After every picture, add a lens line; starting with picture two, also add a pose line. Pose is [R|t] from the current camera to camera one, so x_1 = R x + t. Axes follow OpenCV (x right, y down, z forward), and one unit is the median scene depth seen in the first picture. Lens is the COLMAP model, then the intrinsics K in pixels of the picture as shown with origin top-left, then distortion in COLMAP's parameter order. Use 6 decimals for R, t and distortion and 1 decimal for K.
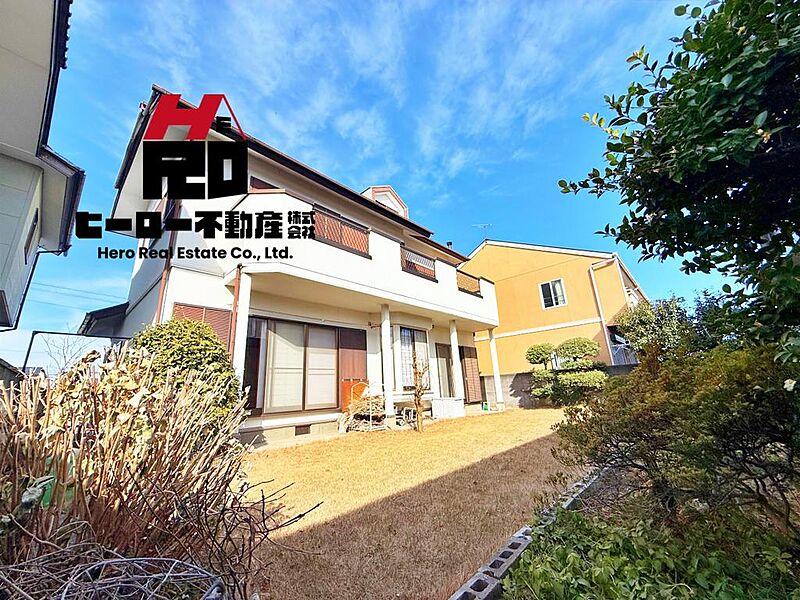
lens RADIAL K [[320.0, 0, 396.5], [0, 320.0, 298.3], [0, 0, 1]] dist [0.001931, 0.000153]
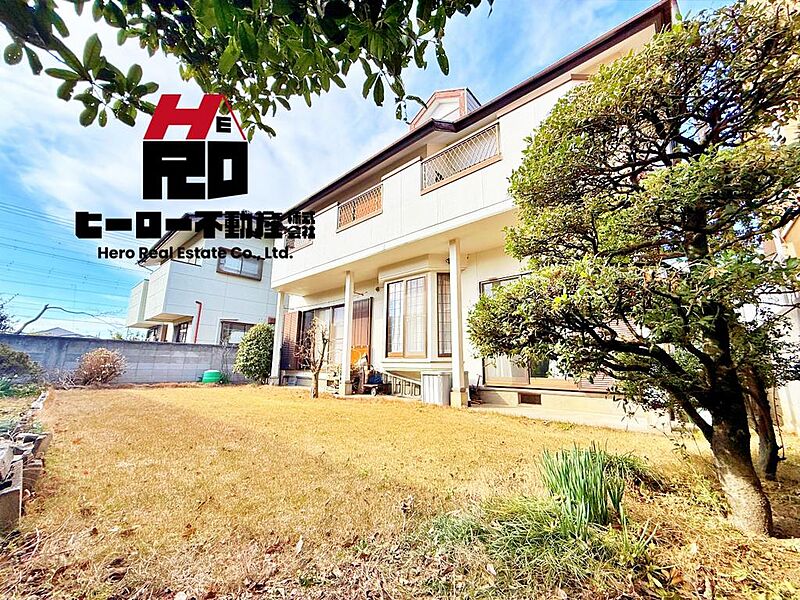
lens RADIAL K [[320.0, 0, 396.5], [0, 320.0, 298.3], [0, 0, 1]] dist [0.001931, 0.000153]
pose [[0.002002, -0.161790, -0.986823, 0.855172], [0.270924, 0.950006, -0.155204, 0.269998], [0.962599, -0.267044, 0.045734, 0.998010]]
